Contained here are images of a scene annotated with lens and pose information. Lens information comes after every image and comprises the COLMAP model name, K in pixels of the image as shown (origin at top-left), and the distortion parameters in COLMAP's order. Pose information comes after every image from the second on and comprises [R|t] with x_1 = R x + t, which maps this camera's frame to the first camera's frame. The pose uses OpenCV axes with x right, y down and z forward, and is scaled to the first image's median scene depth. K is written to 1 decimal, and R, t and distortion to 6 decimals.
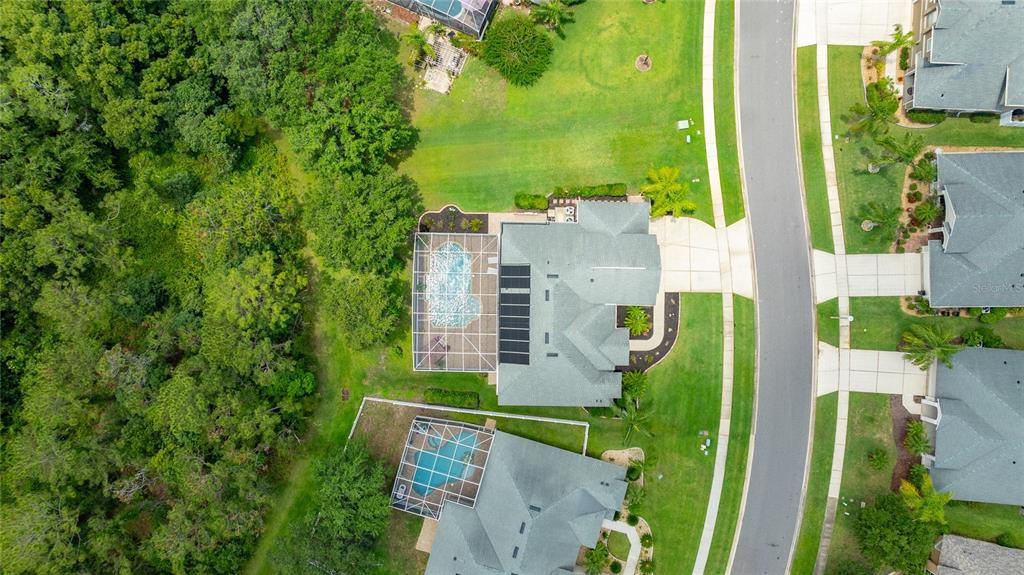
lens RADIAL K [[716.5, 0, 472.0], [0, 716.5, 231.5], [0, 0, 1]] dist [0.033186, 0.005480]
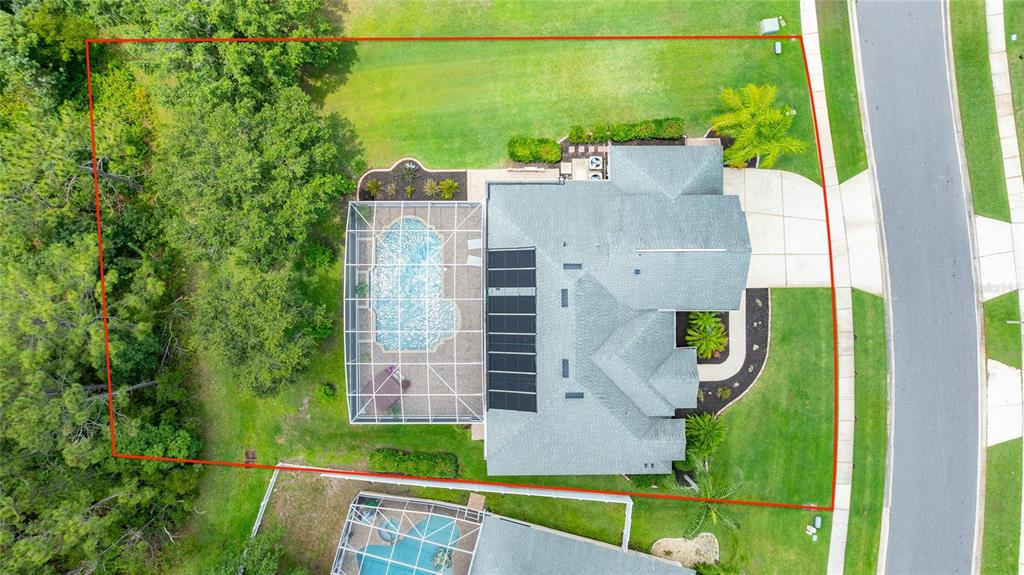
lens RADIAL K [[716.5, 0, 497.3], [0, 716.5, 247.2], [0, 0, 1]] dist [0.033186, 0.005480]
pose [[0.998942, -0.020181, 0.041319, 0.022704], [0.019149, 0.999498, 0.025228, 0.027888], [-0.041808, -0.024410, 0.998827, 0.375432]]
